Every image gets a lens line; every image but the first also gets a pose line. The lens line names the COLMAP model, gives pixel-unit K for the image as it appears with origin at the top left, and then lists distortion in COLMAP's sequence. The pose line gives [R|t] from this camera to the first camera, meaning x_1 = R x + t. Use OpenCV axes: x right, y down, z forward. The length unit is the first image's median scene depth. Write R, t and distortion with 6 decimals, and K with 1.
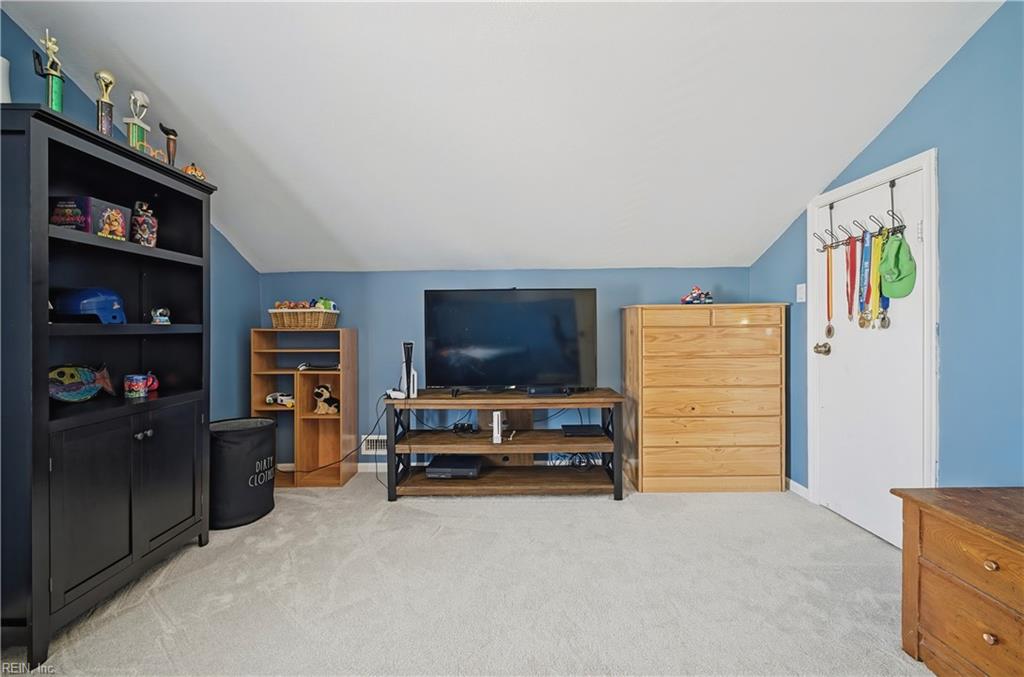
lens RADIAL K [[406.2, 0, 512.2], [0, 406.2, 331.0], [0, 0, 1]] dist [-0.001990, 0.001035]
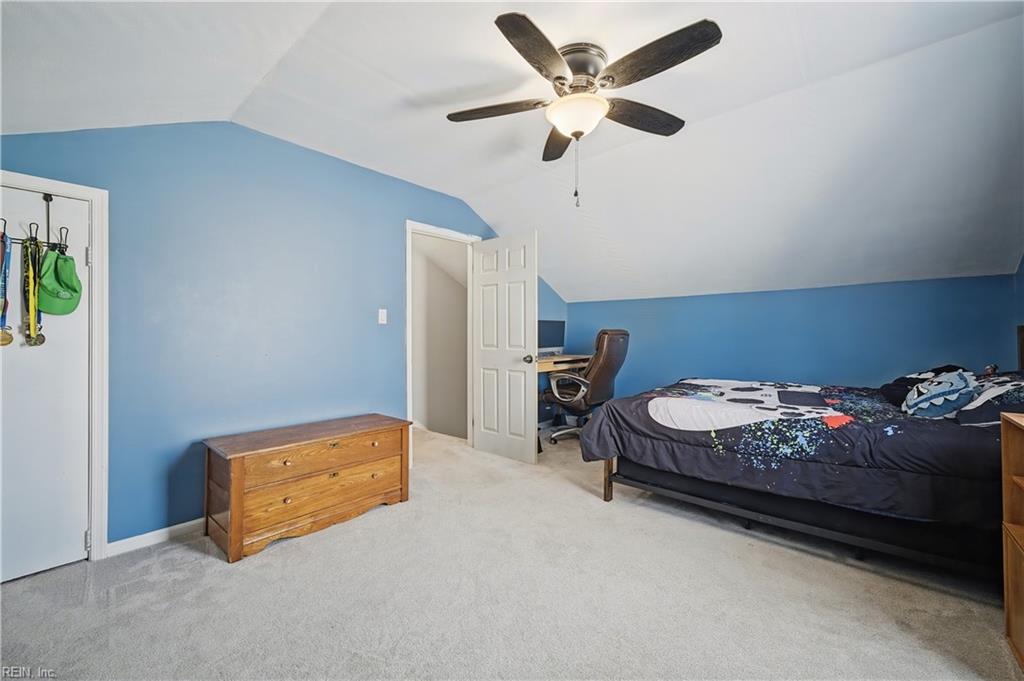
lens RADIAL K [[406.2, 0, 512.1], [0, 406.2, 337.2], [0, 0, 1]] dist [-0.001990, 0.001035]
pose [[-0.750992, 0.006010, 0.660284, -0.452606], [0.007961, 0.999968, -0.000048, -0.015174], [-0.660264, 0.005220, -0.751016, 0.830752]]
